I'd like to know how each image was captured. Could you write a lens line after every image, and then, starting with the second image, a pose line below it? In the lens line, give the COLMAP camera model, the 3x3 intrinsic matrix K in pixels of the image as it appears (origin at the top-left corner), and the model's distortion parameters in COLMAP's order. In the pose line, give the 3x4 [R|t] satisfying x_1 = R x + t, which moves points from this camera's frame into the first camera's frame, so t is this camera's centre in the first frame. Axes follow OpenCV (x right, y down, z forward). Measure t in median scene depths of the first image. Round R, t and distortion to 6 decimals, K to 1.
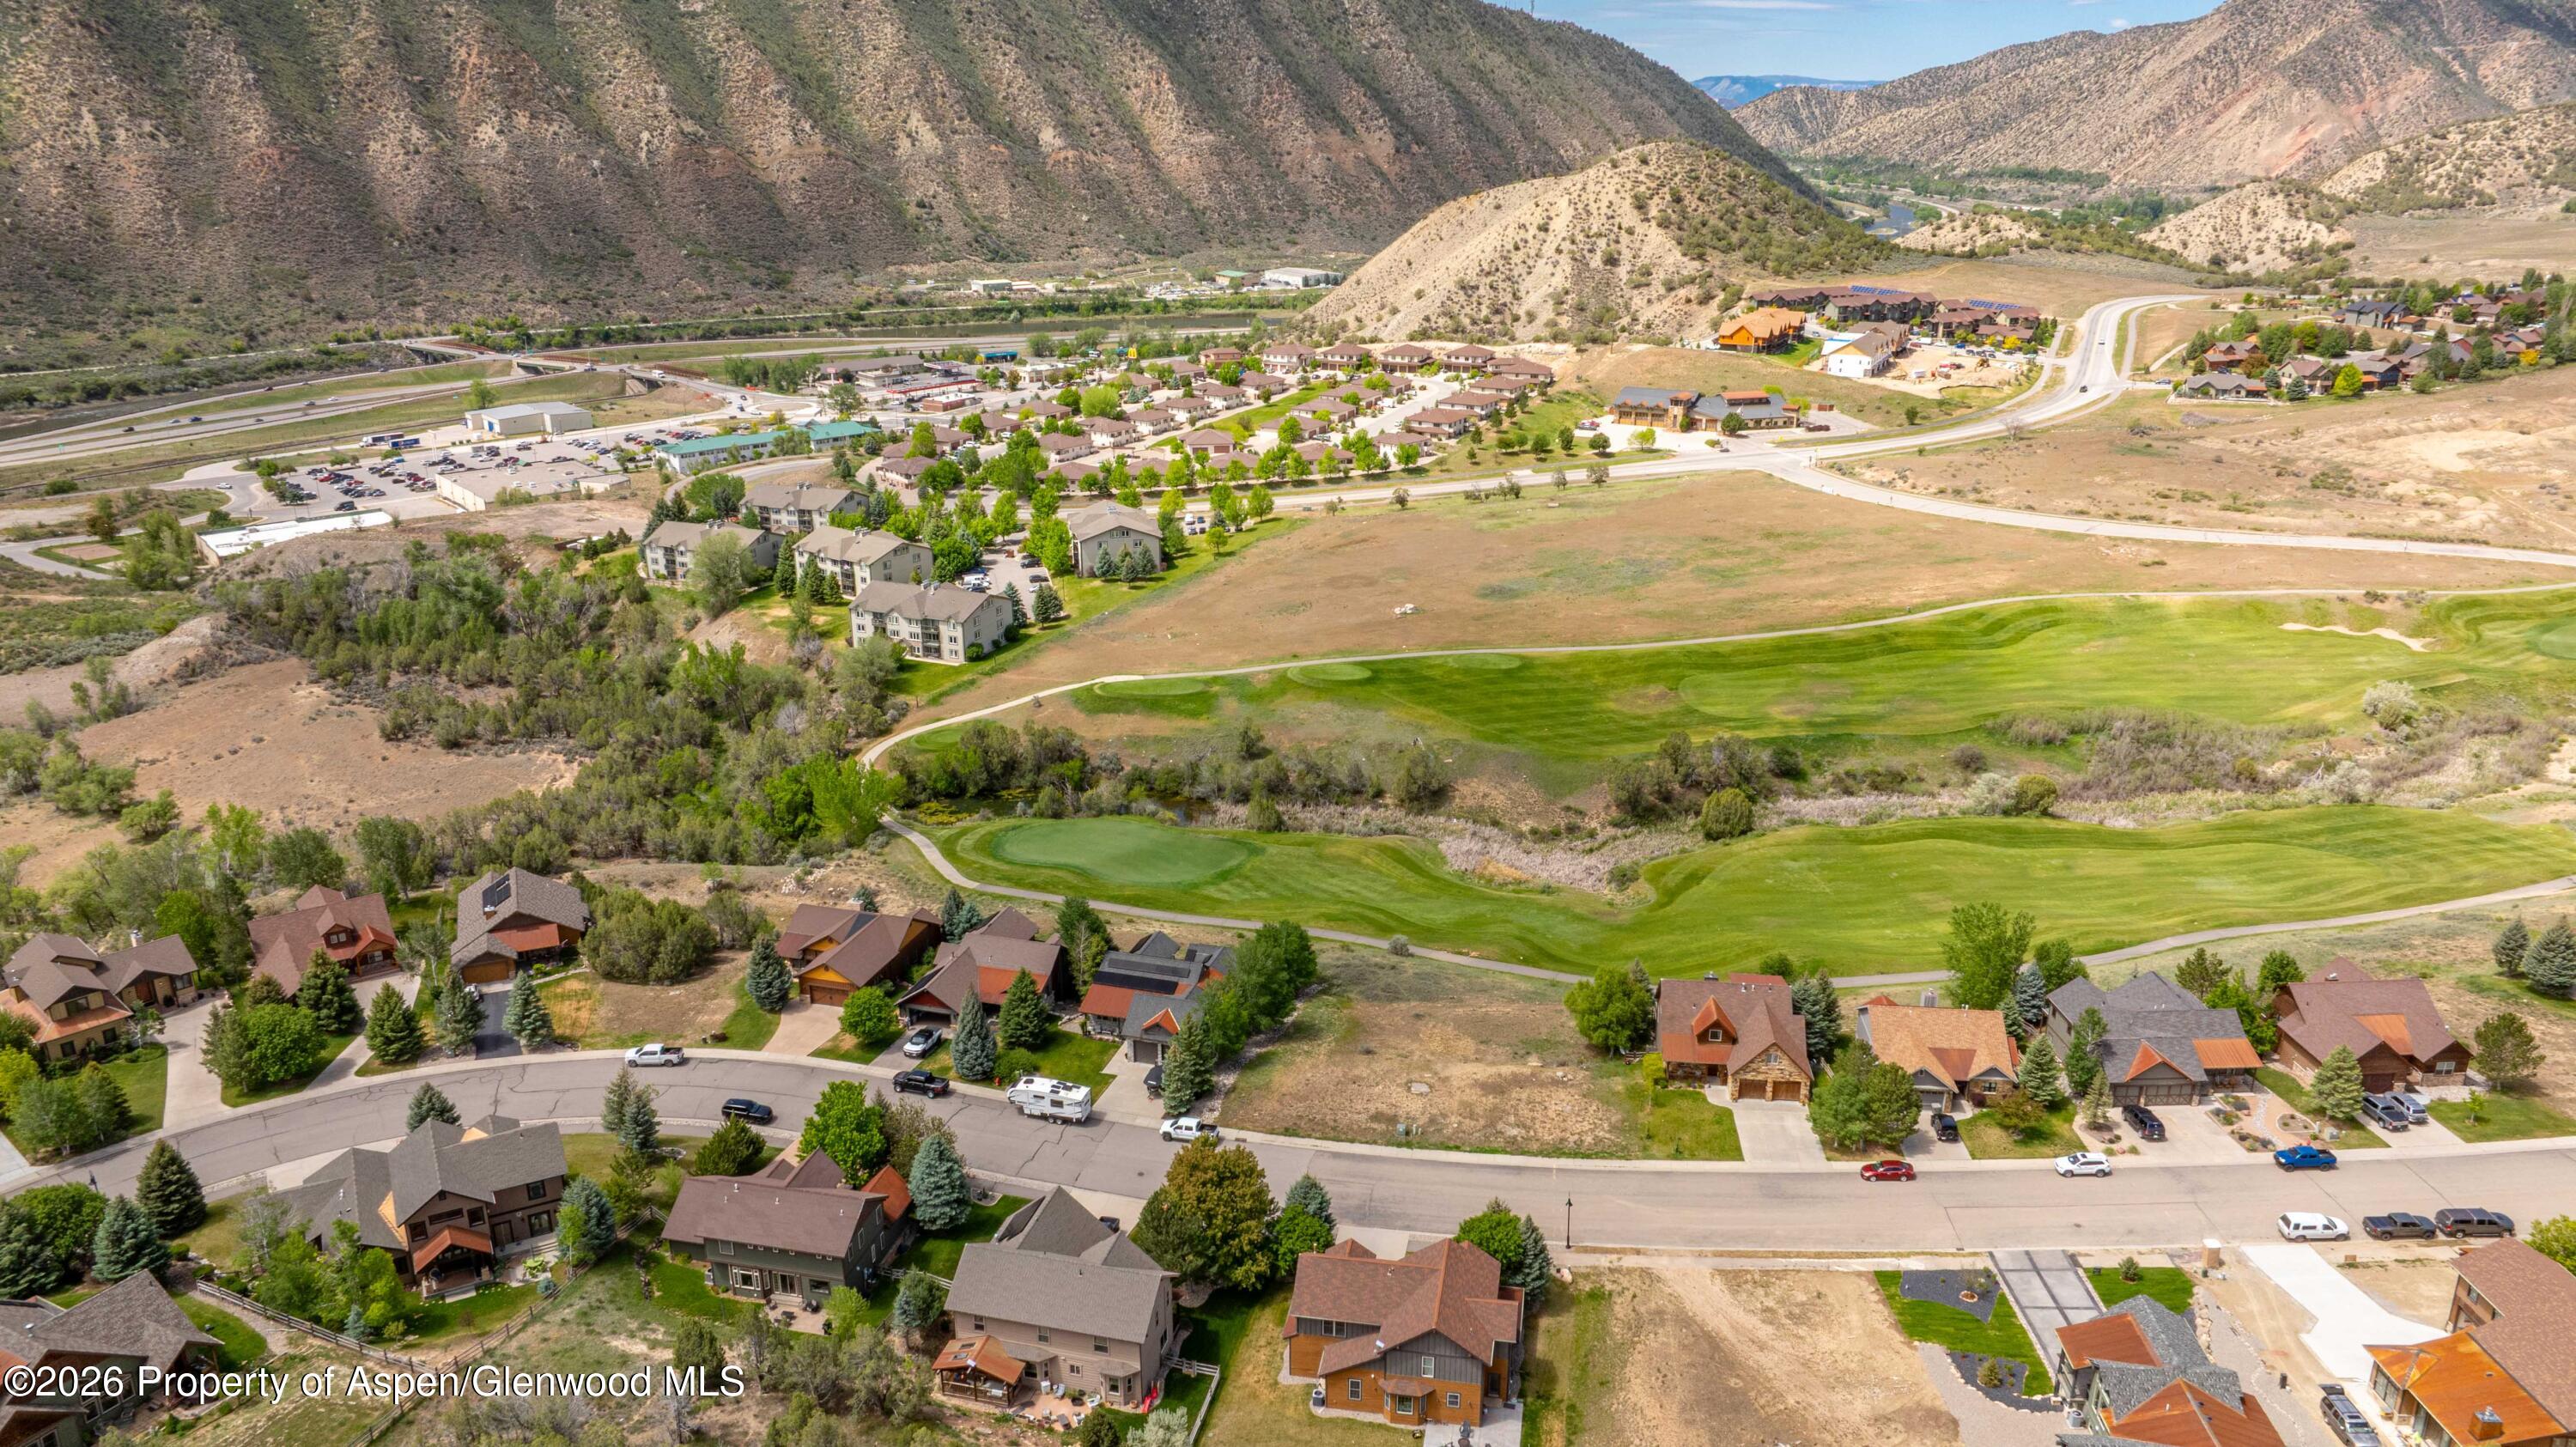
lens RADIAL K [[1807.3, 0, 1297.0], [0, 1807.3, 720.9], [0, 0, 1]] dist [-0.018098, -0.000564]
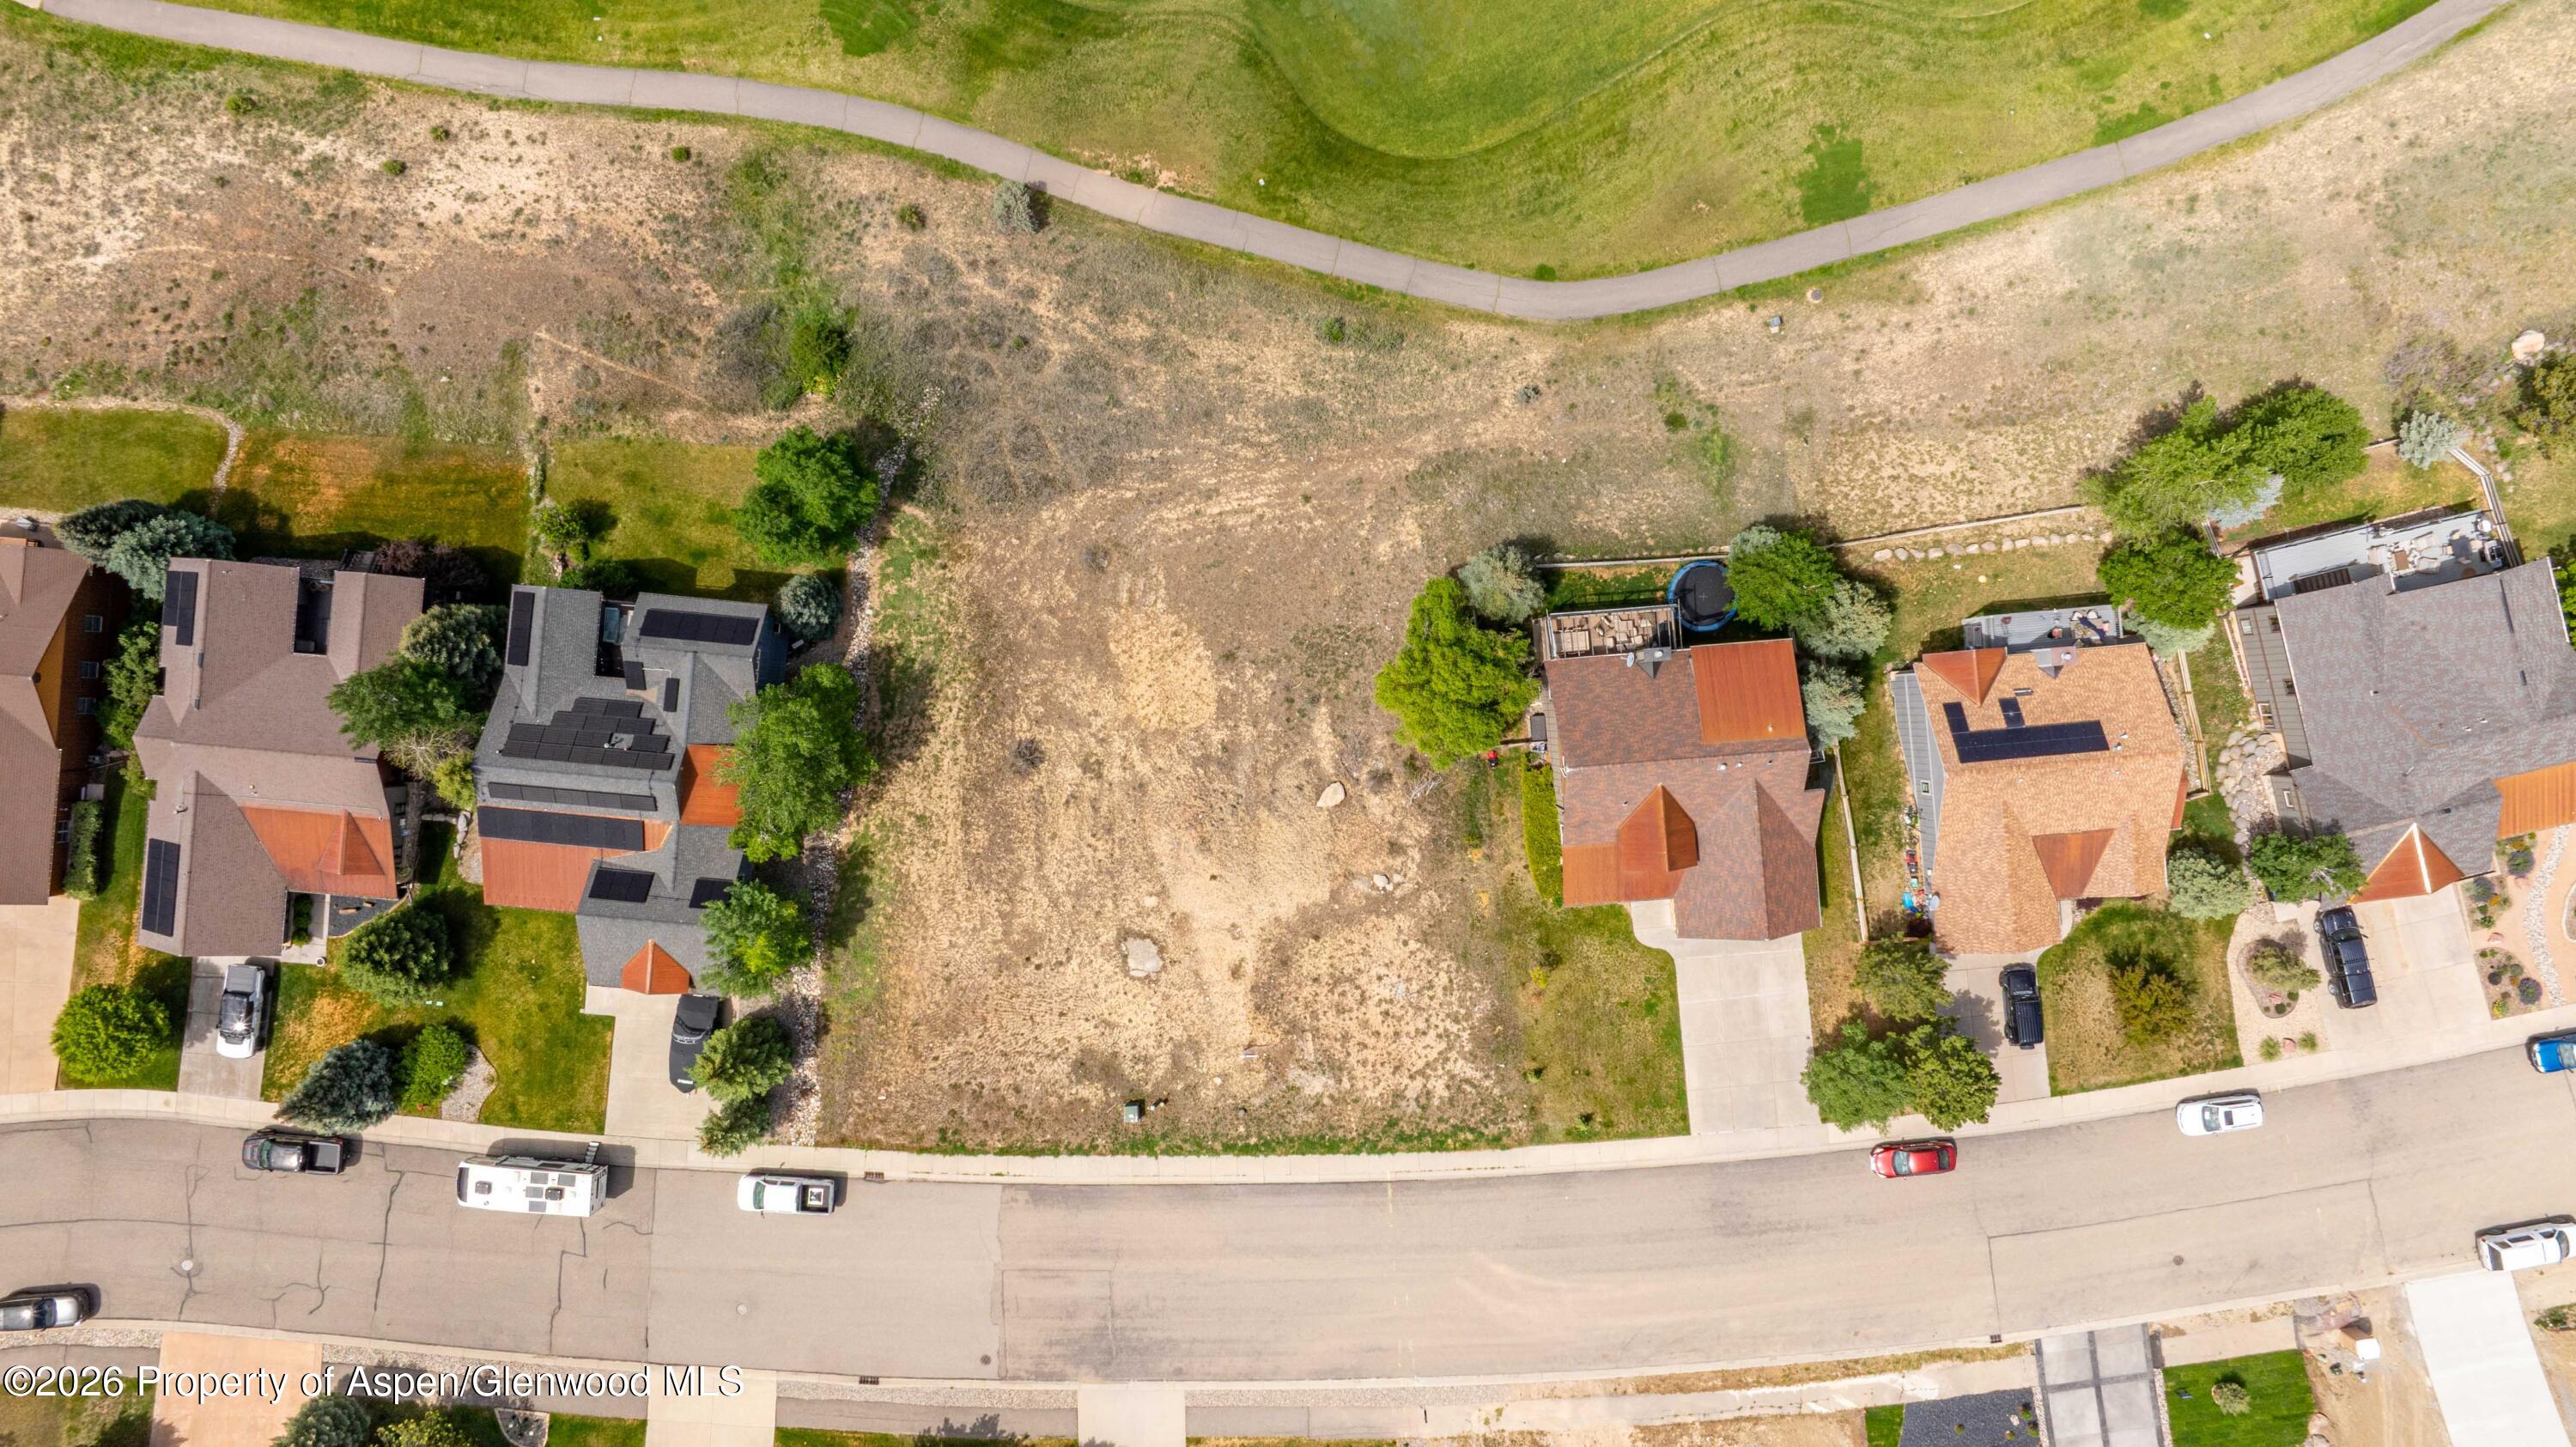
lens RADIAL K [[1807.3, 0, 1297.0], [0, 1807.3, 720.9], [0, 0, 1]] dist [-0.018098, -0.000564]
pose [[0.980964, -0.194142, 0.004362, 0.029011], [0.057031, 0.309492, 0.949190, -0.082002], [-0.185628, -0.930872, 0.314673, 0.199039]]
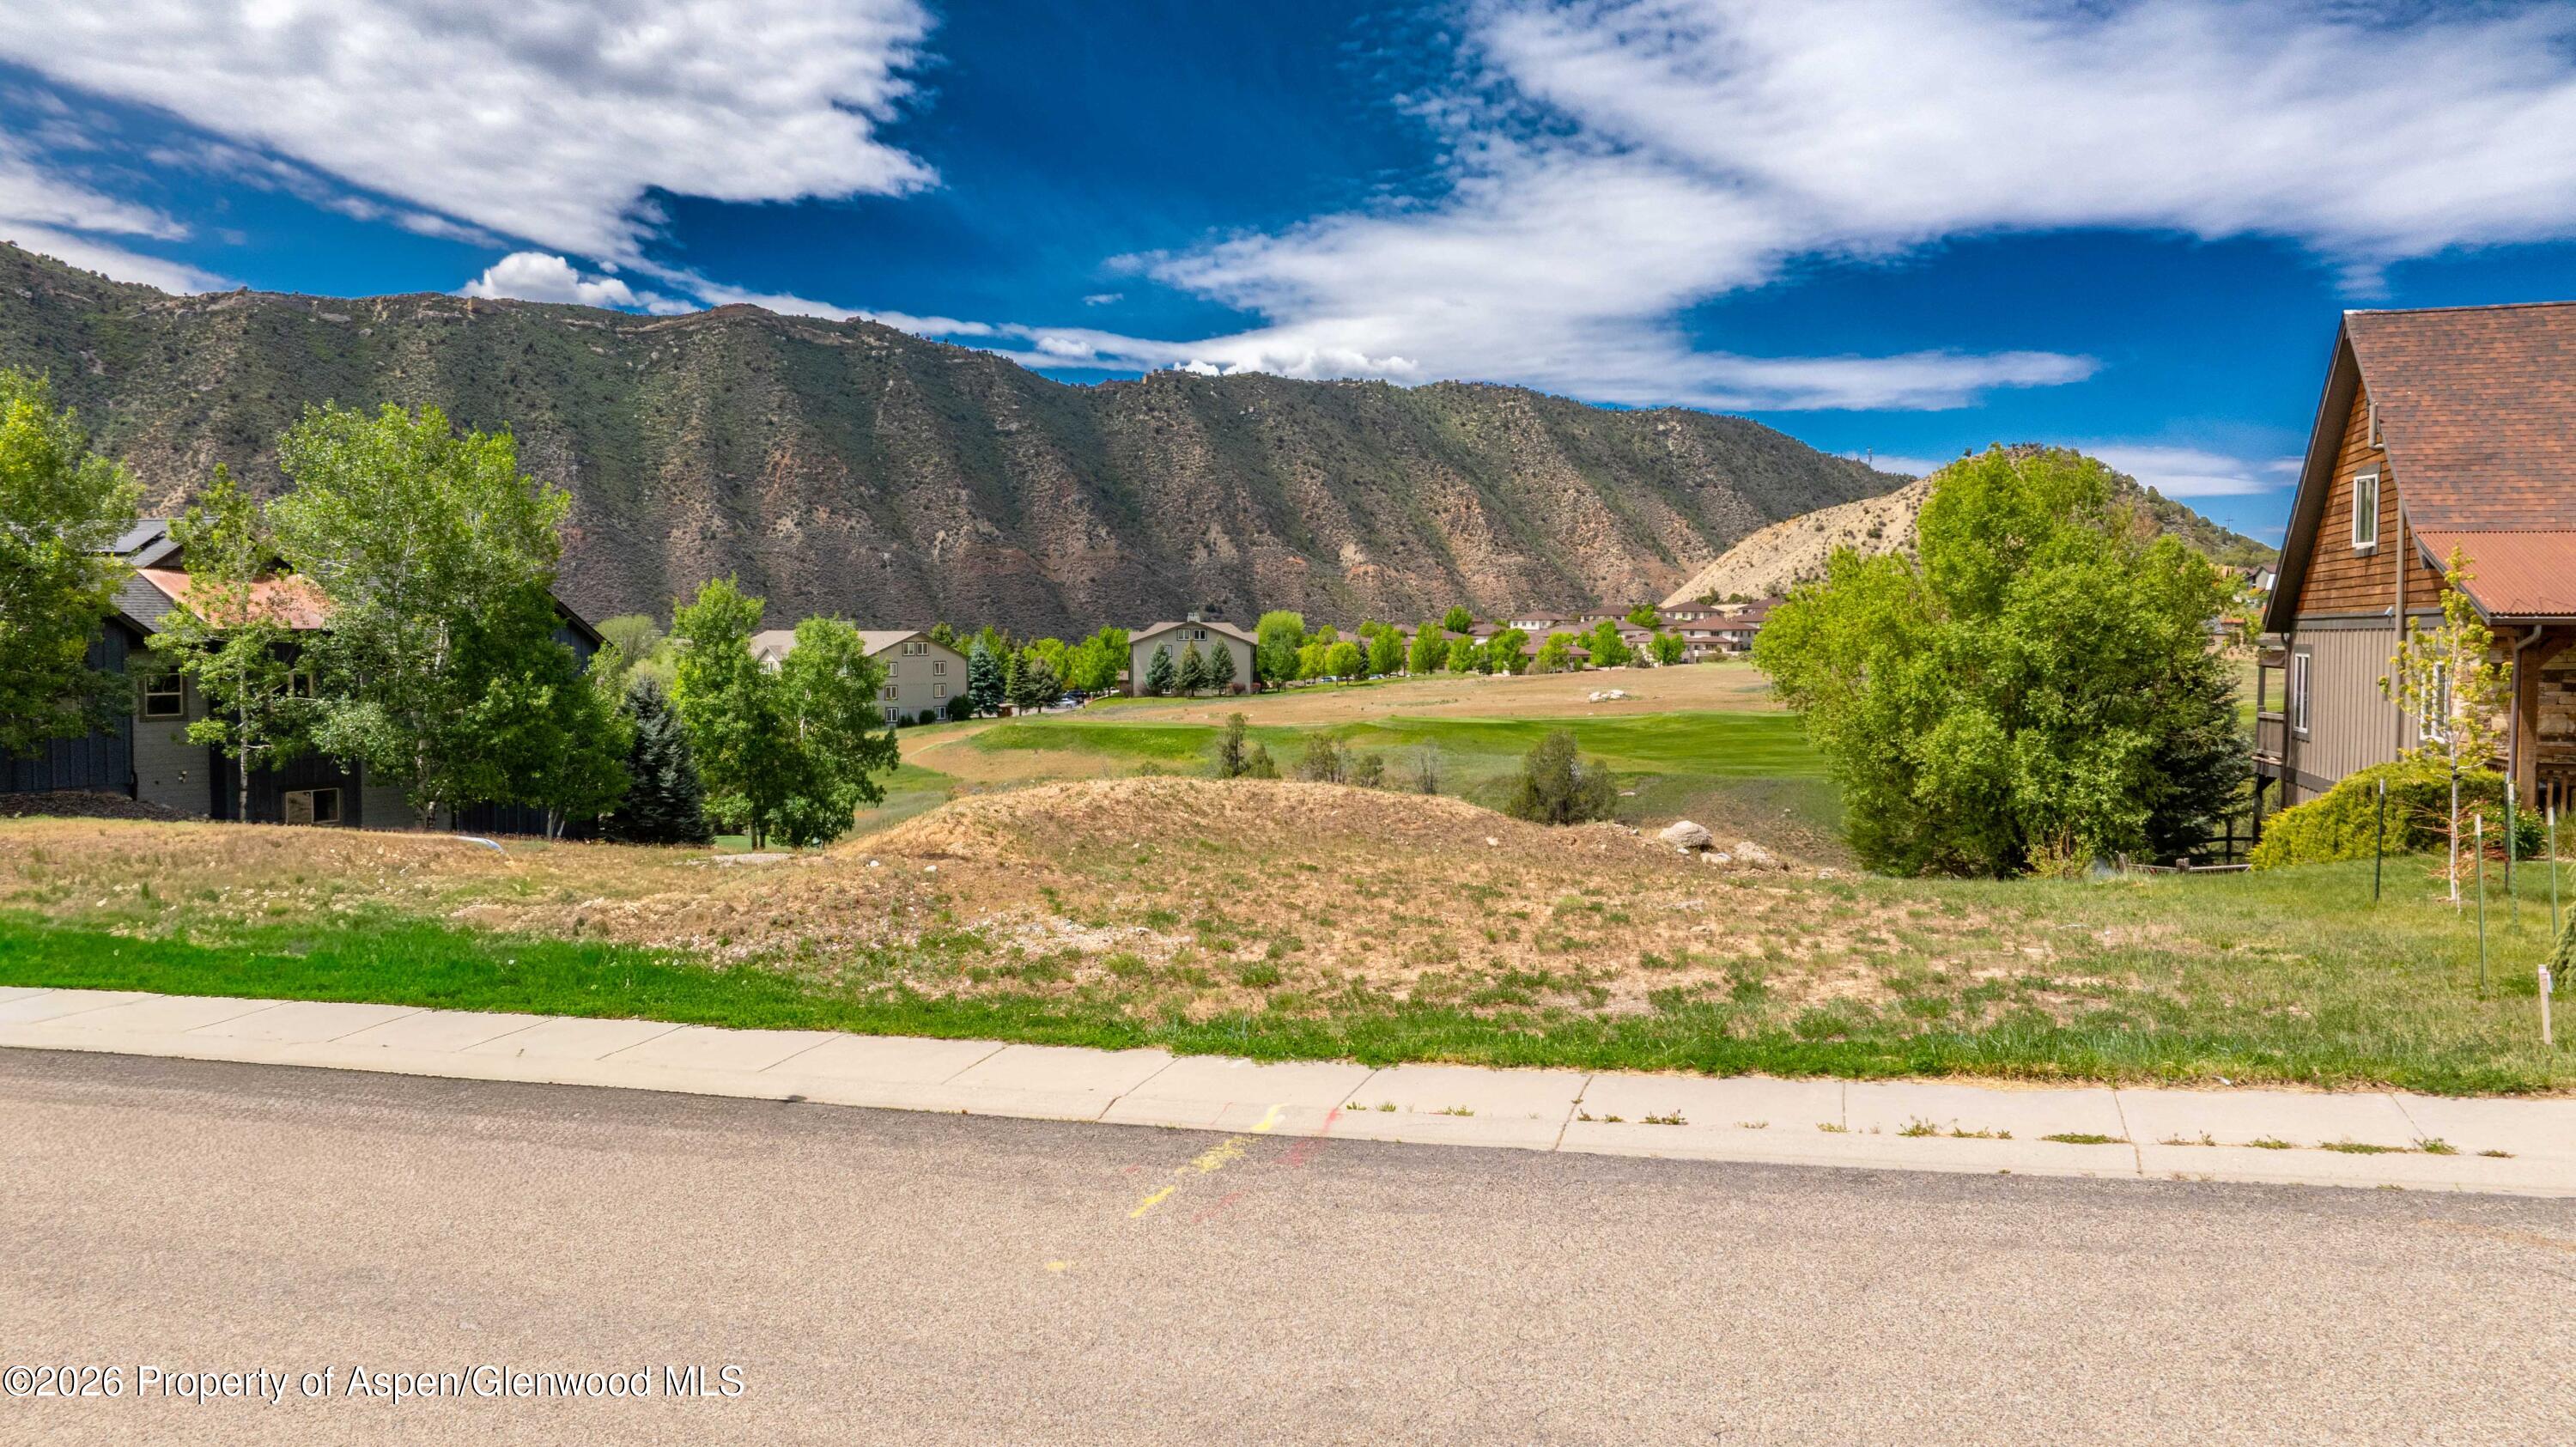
lens RADIAL K [[1803.8, 0, 1304.5], [0, 1803.8, 720.3], [0, 0, 1]] dist [0.016831, -0.096553]
pose [[0.982871, 0.013477, -0.183801, 0.032437], [-0.064117, 0.960025, -0.272470, 0.052121], [0.172782, 0.279588, 0.944445, 0.194384]]
